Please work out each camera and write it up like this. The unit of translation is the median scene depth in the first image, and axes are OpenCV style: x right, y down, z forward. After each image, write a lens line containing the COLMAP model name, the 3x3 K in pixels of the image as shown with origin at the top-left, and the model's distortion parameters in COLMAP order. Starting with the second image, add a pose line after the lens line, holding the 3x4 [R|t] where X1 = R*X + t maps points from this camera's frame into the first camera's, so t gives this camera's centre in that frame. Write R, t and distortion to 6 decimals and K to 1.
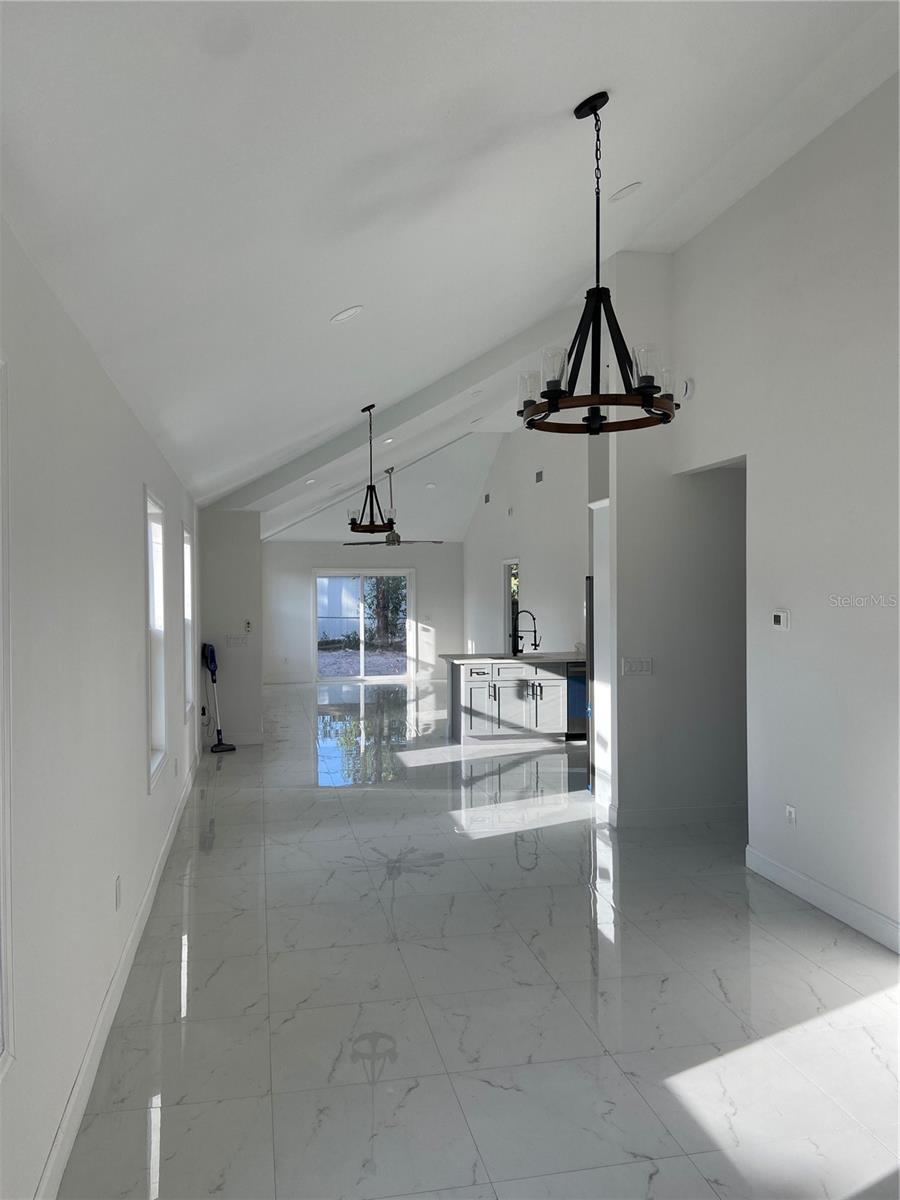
lens RADIAL K [[885.4, 0, 452.0], [0, 885.4, 593.2], [0, 0, 1]] dist [0.100057, -0.143914]
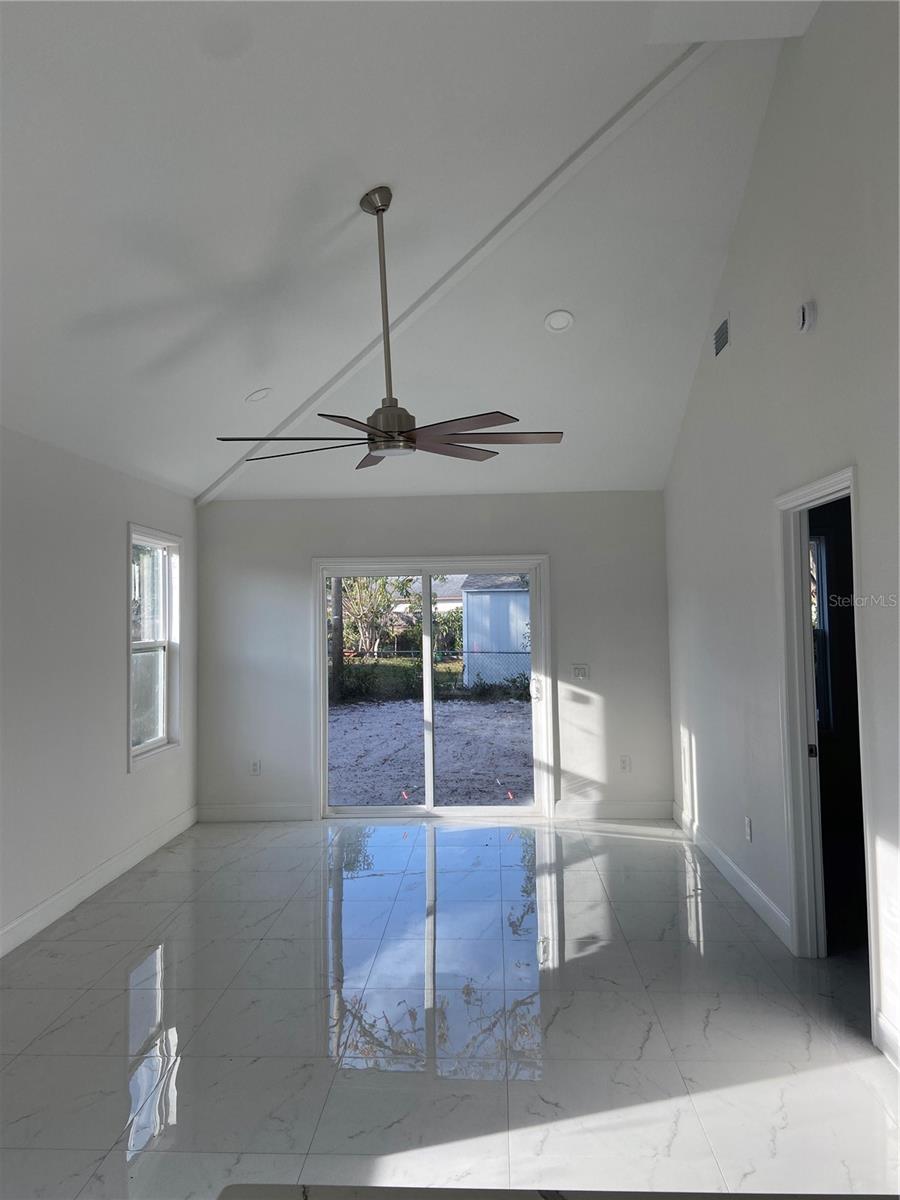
lens RADIAL K [[885.4, 0, 452.0], [0, 885.4, 593.2], [0, 0, 1]] dist [0.100057, -0.143914]
pose [[0.964278, -0.023012, -0.263891, 0.025304], [0.016236, 0.999481, -0.027828, 0.002602], [0.264395, 0.022549, 0.964151, 0.580843]]
